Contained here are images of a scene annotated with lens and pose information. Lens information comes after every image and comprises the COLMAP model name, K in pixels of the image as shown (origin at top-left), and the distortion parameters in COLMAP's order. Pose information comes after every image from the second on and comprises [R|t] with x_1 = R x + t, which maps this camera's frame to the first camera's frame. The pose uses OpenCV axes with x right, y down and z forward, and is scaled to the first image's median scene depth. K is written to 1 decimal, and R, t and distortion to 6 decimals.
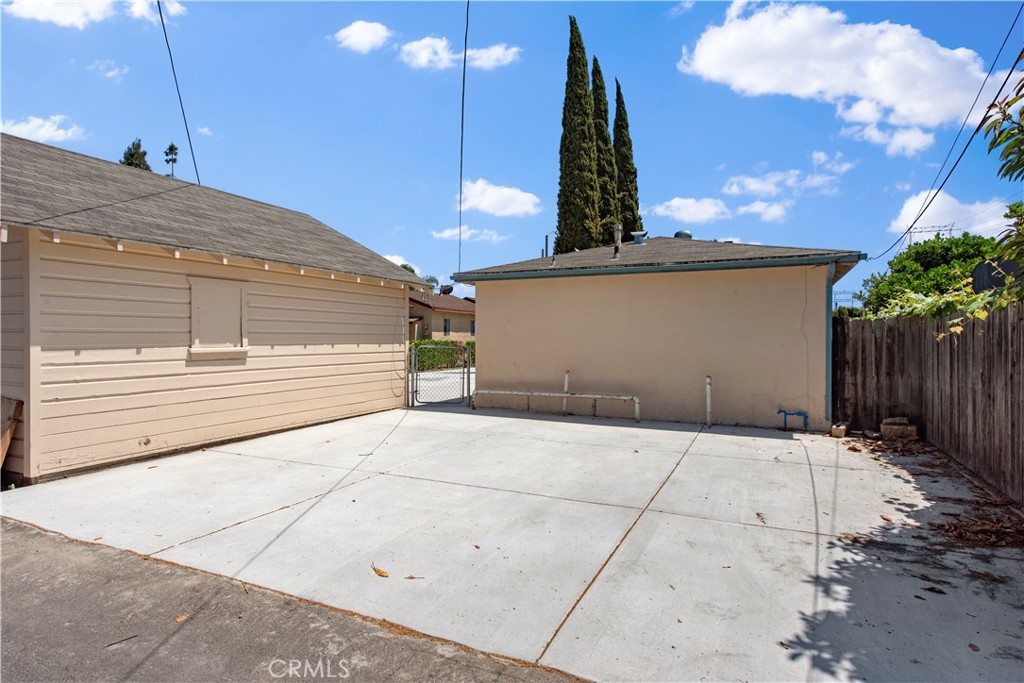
lens RADIAL K [[548.3, 0, 513.7], [0, 548.3, 345.9], [0, 0, 1]] dist [0.018193, -0.009481]
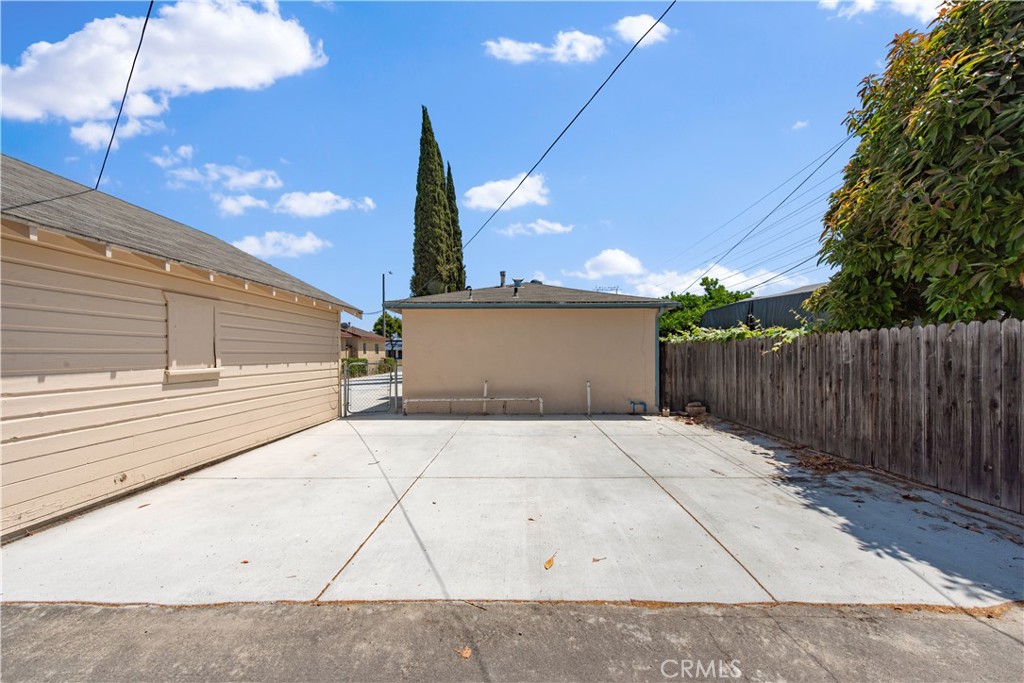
lens RADIAL K [[405.9, 0, 508.7], [0, 405.9, 361.7], [0, 0, 1]] dist [0.008275, -0.000064]
pose [[0.906282, -0.013848, 0.422446, -0.358107], [0.012641, 0.999904, 0.005660, -0.006636], [-0.422484, 0.000211, 0.906370, 0.142028]]
